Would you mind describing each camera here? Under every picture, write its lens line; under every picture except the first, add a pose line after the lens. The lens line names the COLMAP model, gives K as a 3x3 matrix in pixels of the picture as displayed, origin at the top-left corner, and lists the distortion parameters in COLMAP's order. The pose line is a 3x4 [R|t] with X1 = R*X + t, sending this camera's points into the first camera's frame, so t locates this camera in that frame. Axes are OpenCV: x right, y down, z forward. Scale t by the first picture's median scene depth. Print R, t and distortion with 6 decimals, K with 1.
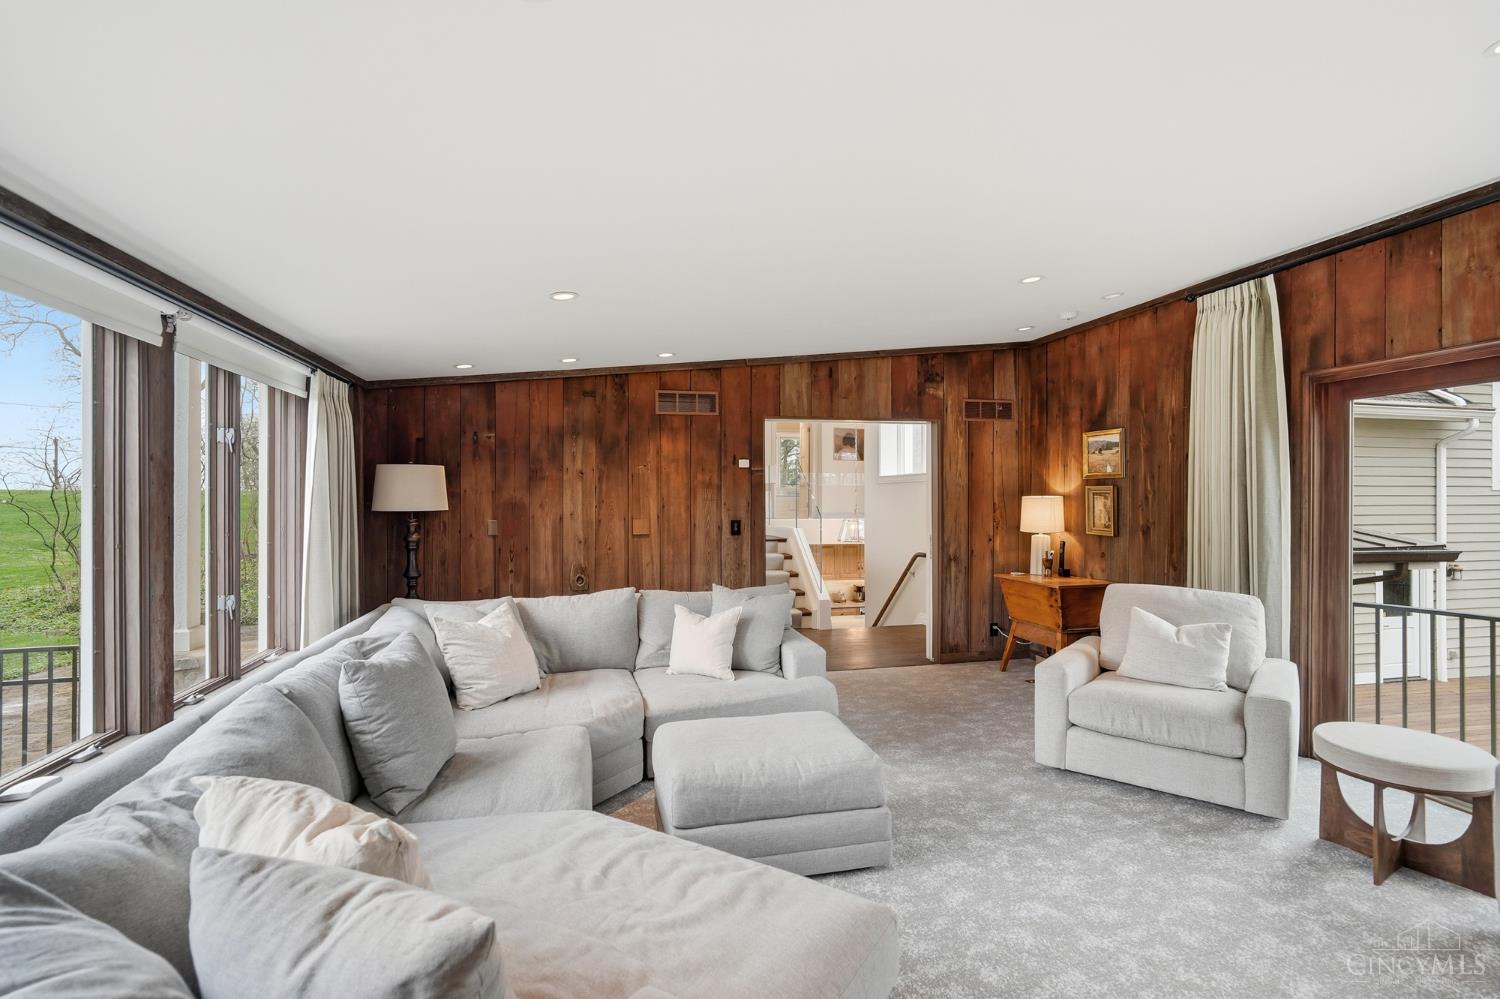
lens RADIAL K [[699.5, 0, 750.0], [0, 699.5, 499.5], [0, 0, 1]] dist [-0.025465, -0.000026]
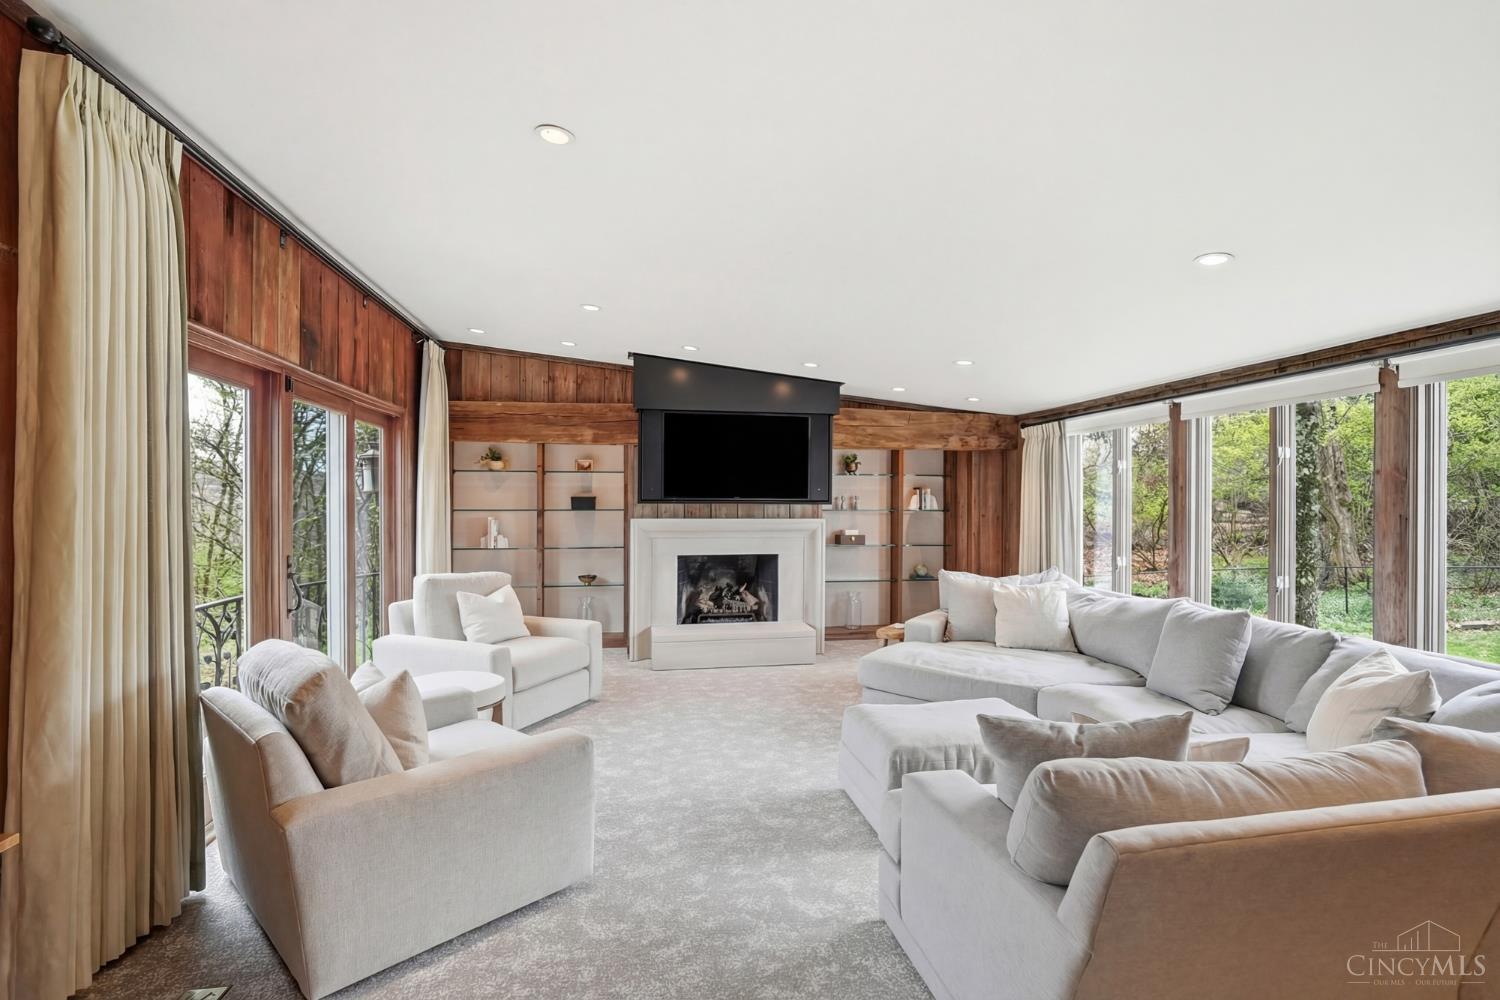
lens RADIAL K [[696.9, 0, 756.4], [0, 696.9, 492.0], [0, 0, 1]] dist [-0.024857, 0.000097]
pose [[-0.998497, 0.000079, 0.054803, 0.244867], [-0.000201, 0.999987, -0.005091, -0.005848], [-0.054803, -0.005095, -0.998484, 1.979989]]
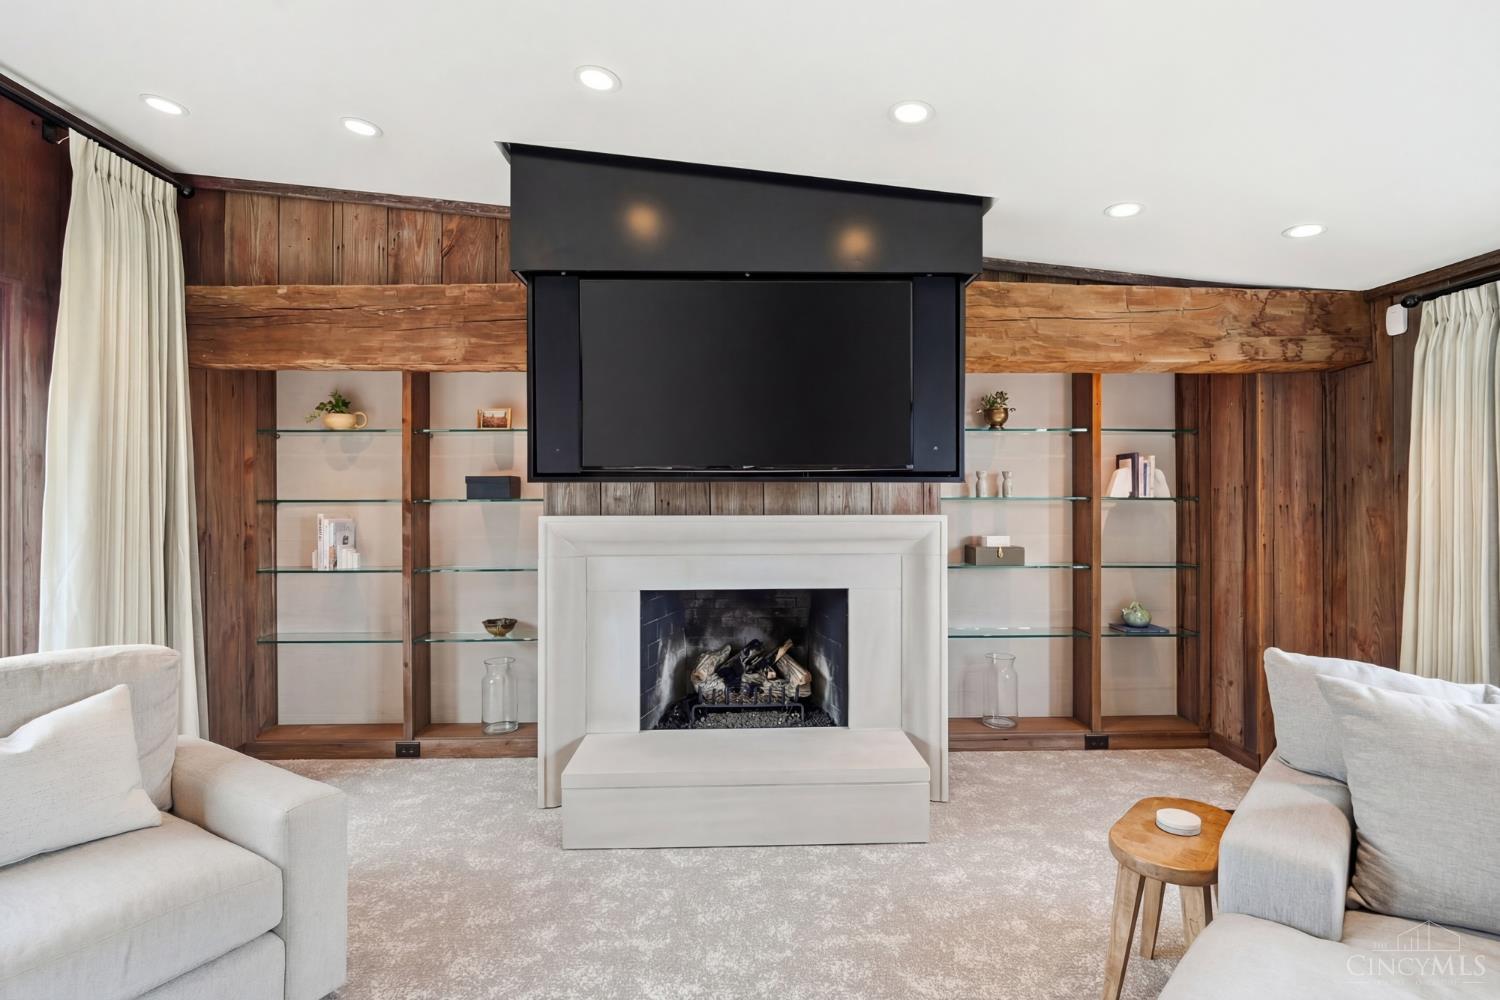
lens RADIAL K [[696.9, 0, 756.4], [0, 696.9, 492.0], [0, 0, 1]] dist [-0.024857, 0.000097]
pose [[-0.980141, 0.006889, 0.198184, 0.225009], [0.006718, 0.999976, -0.001534, 0.030330], [-0.198190, -0.000172, -0.980164, 0.908308]]
